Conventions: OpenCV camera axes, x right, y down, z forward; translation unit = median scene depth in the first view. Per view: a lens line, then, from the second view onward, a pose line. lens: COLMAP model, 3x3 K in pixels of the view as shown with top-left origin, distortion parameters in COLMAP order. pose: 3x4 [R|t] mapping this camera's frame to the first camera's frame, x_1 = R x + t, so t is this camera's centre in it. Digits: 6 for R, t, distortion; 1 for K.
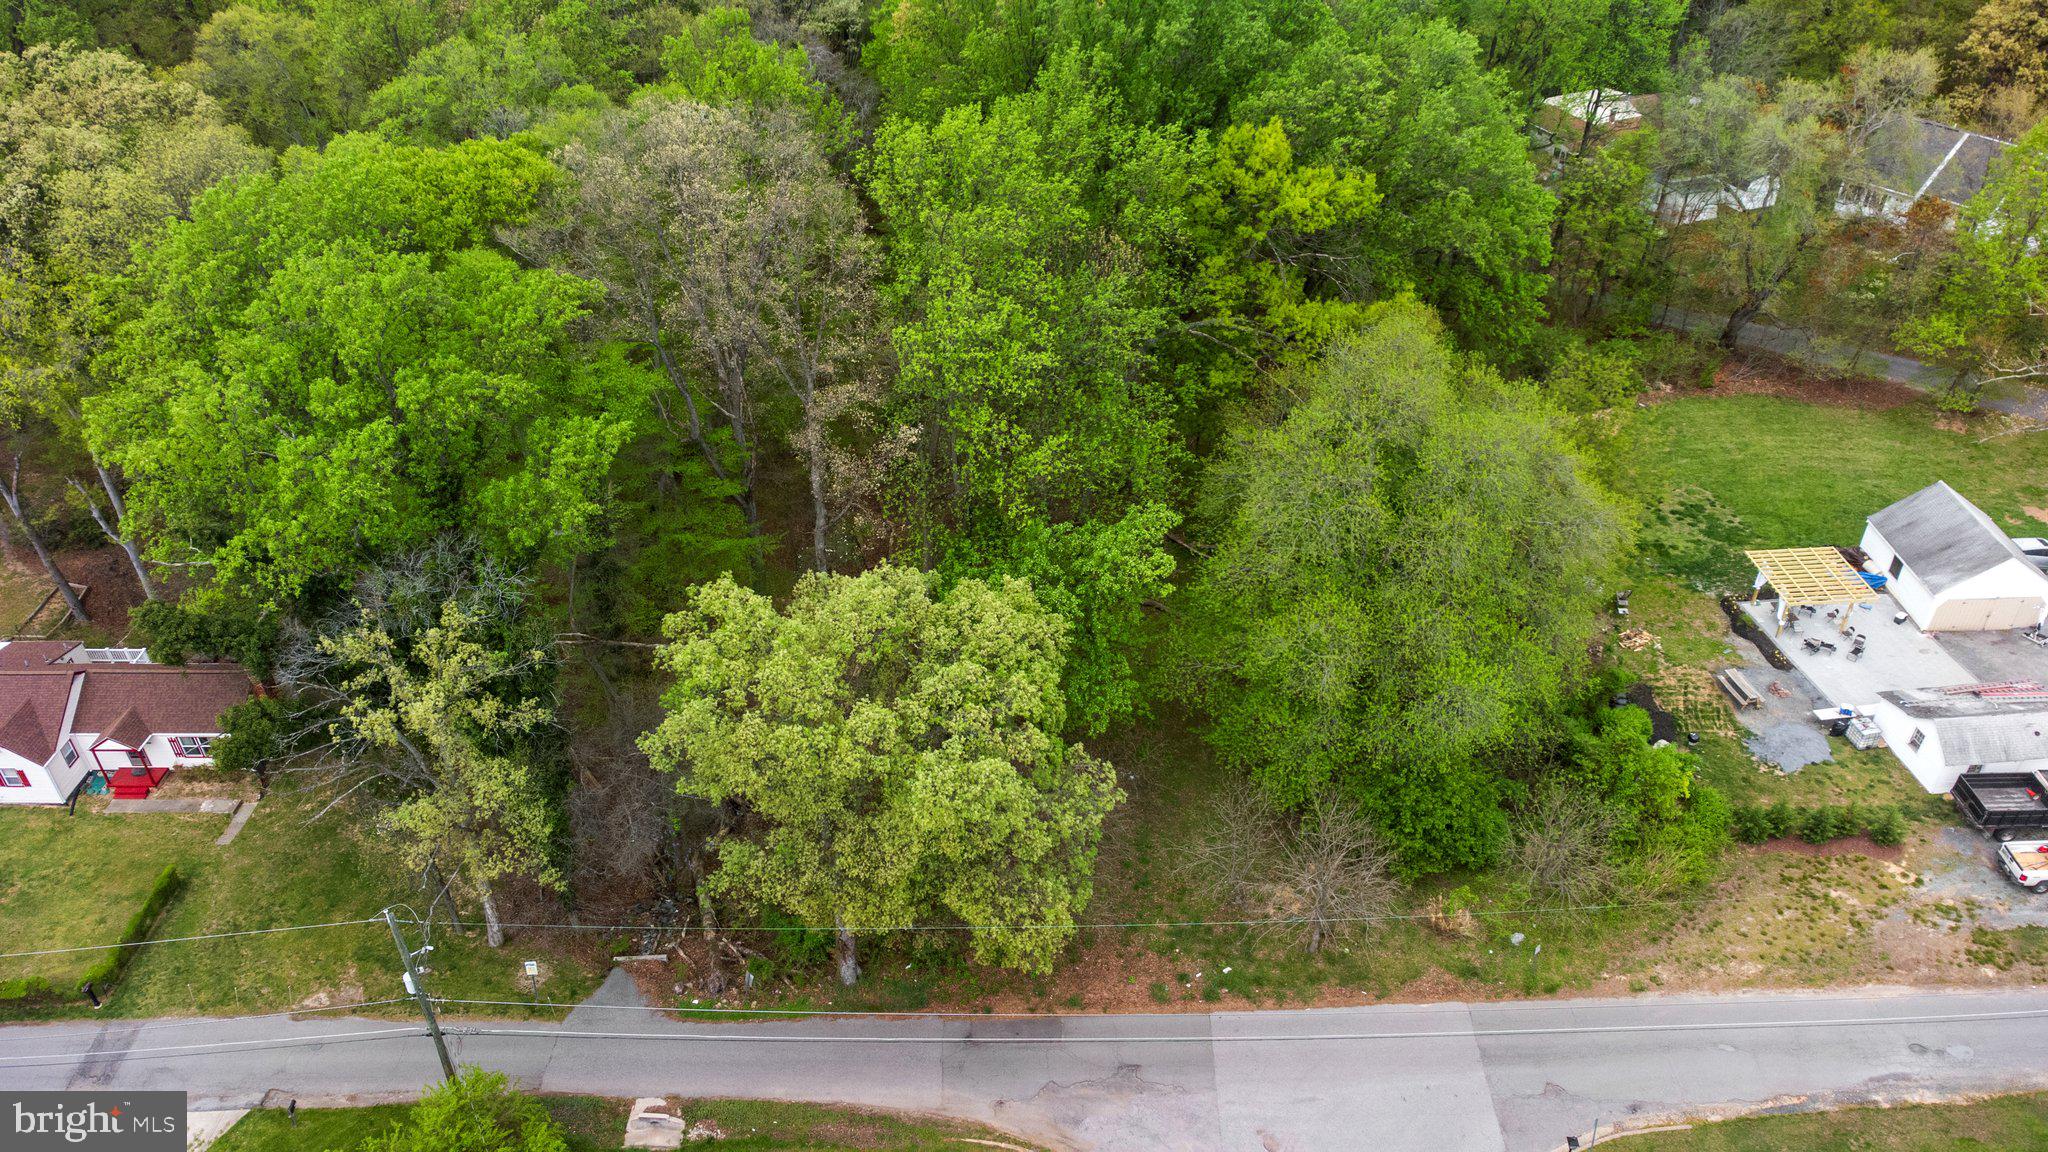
lens RADIAL K [[1507.2, 0, 1024.0], [0, 1507.2, 576.0], [0, 0, 1]] dist [0.052429, 0.001780]
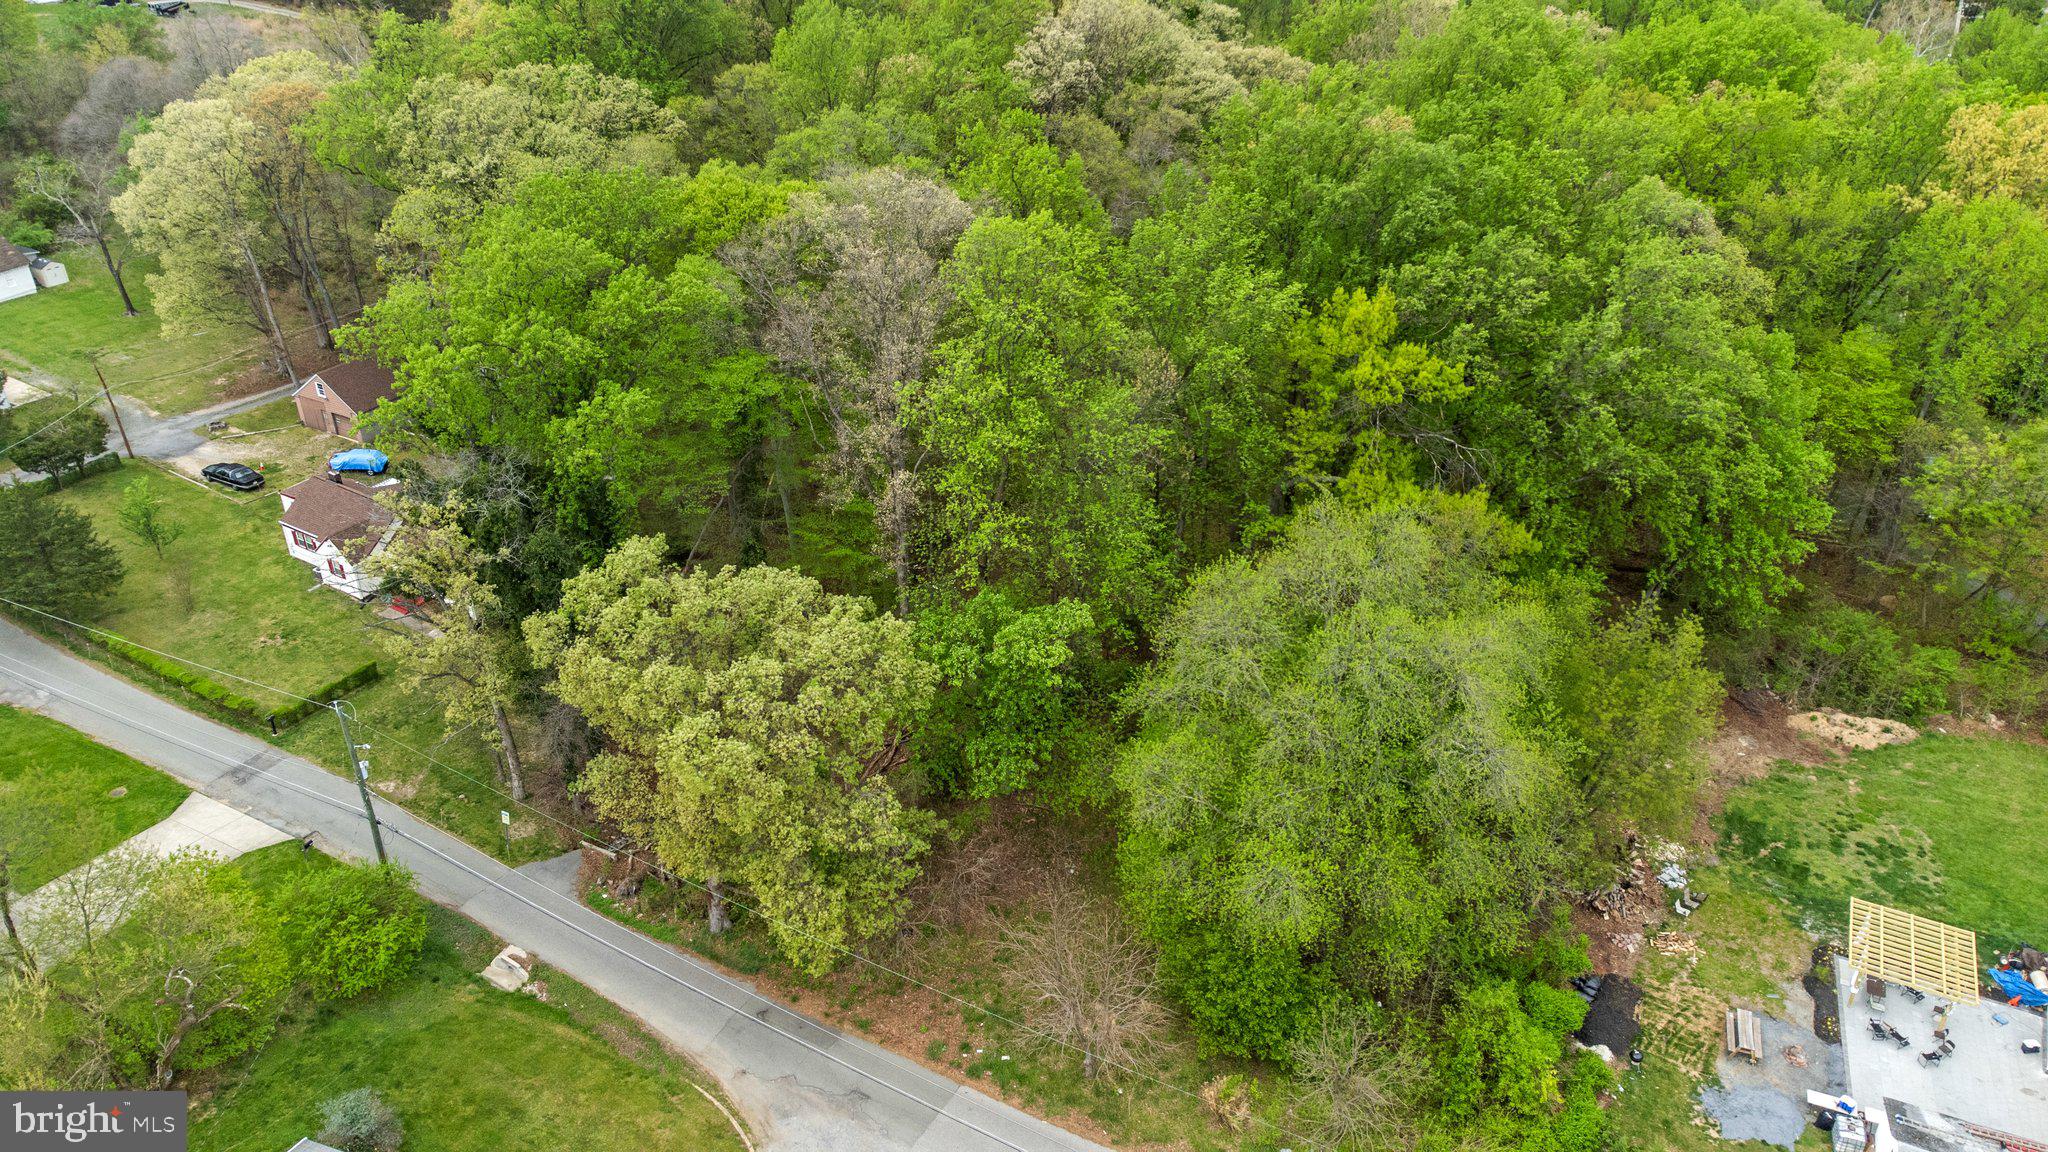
lens RADIAL K [[1513.3, 0, 1024.0], [0, 1513.3, 576.0], [0, 0, 1]] dist [0.026700, 0.065617]
pose [[0.864673, 0.278966, -0.417754, 0.477708], [-0.312849, 0.949709, -0.013346, -0.037644], [0.393022, 0.142234, 0.908462, 0.030732]]
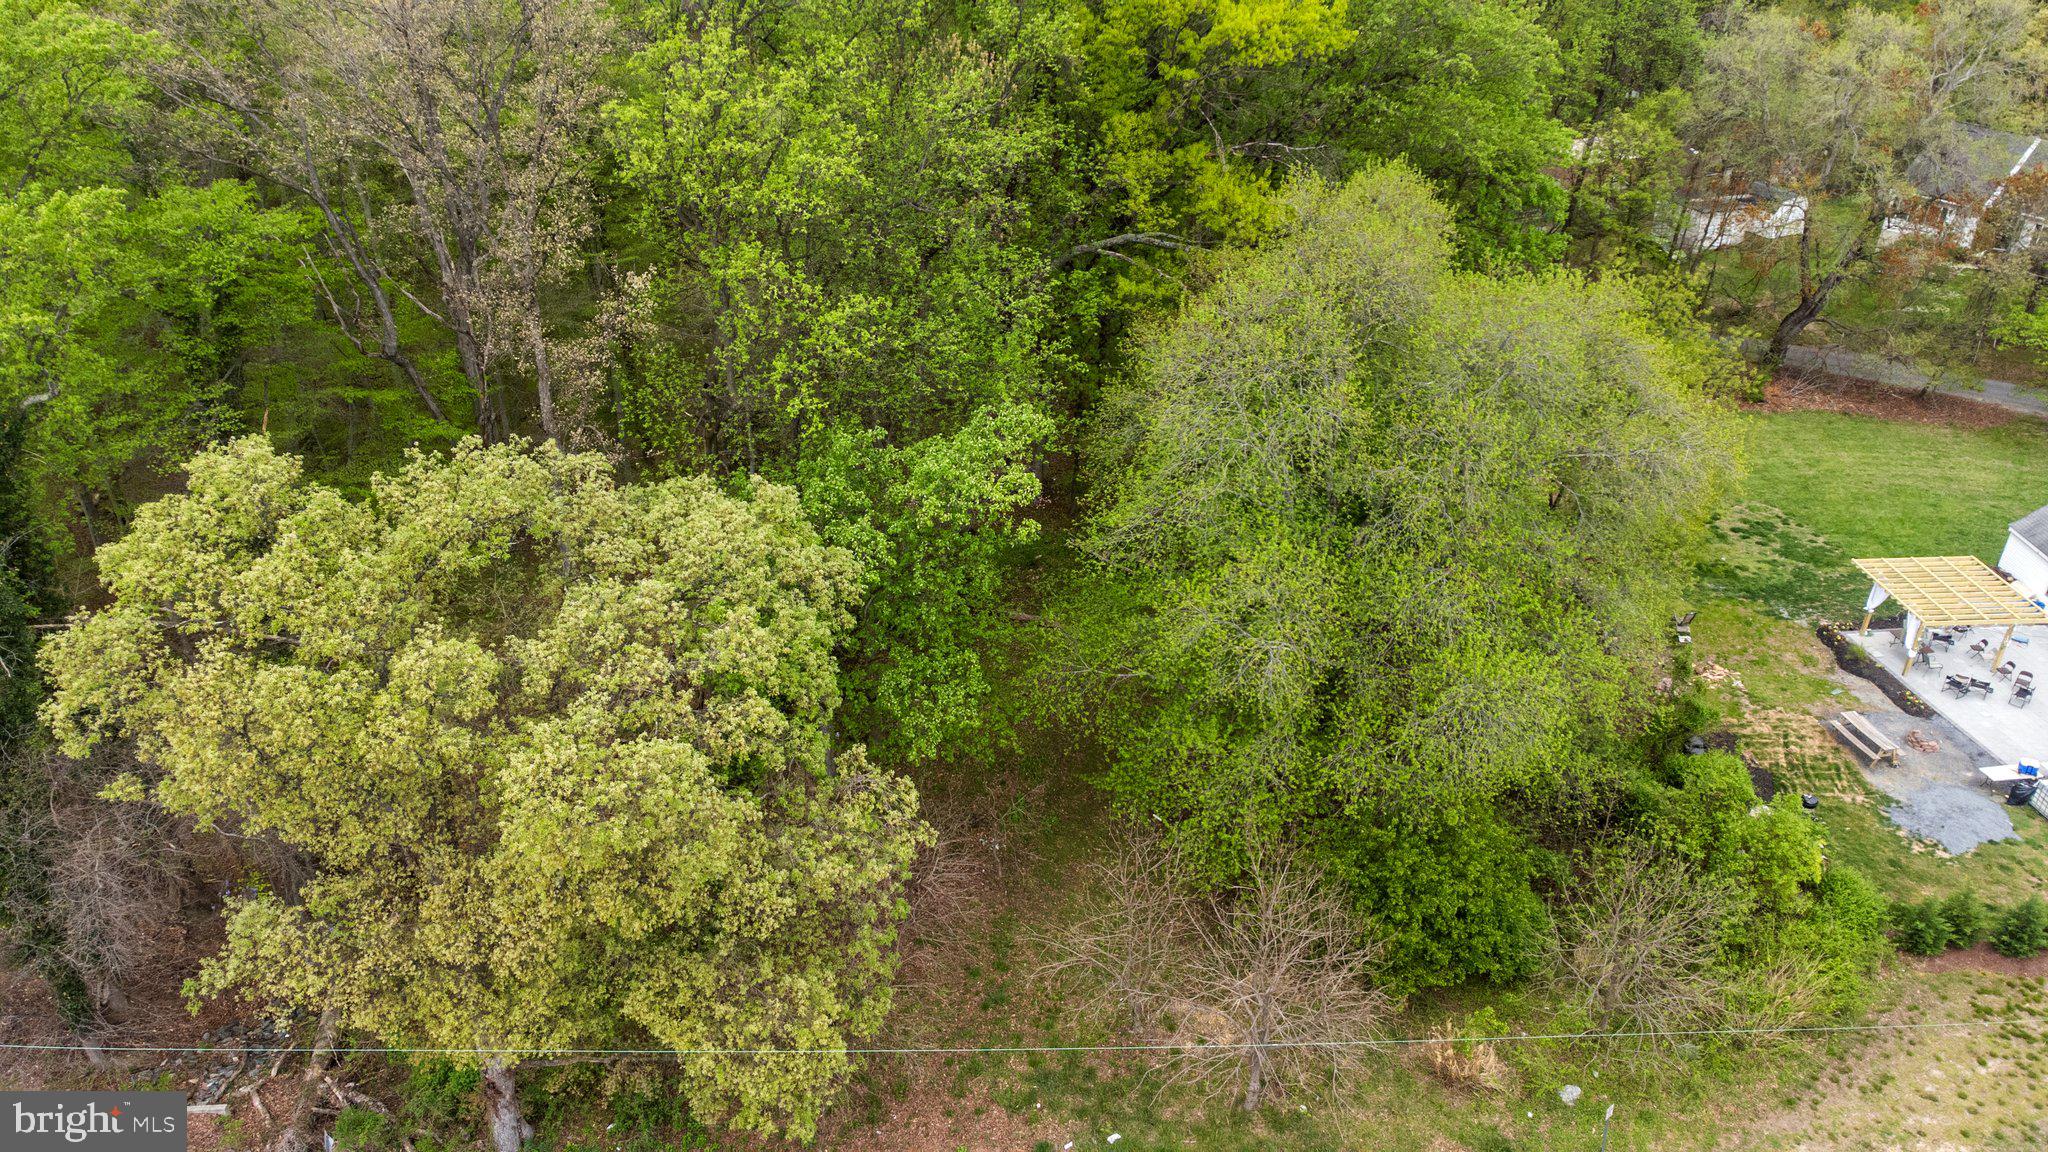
lens RADIAL K [[1513.3, 0, 1024.0], [0, 1513.3, 576.0], [0, 0, 1]] dist [0.026700, 0.065617]
pose [[0.999588, 0.022495, 0.017849, 0.079822], [-0.020607, 0.994805, -0.099688, 0.091216], [-0.019999, 0.099279, 0.994859, 0.347339]]
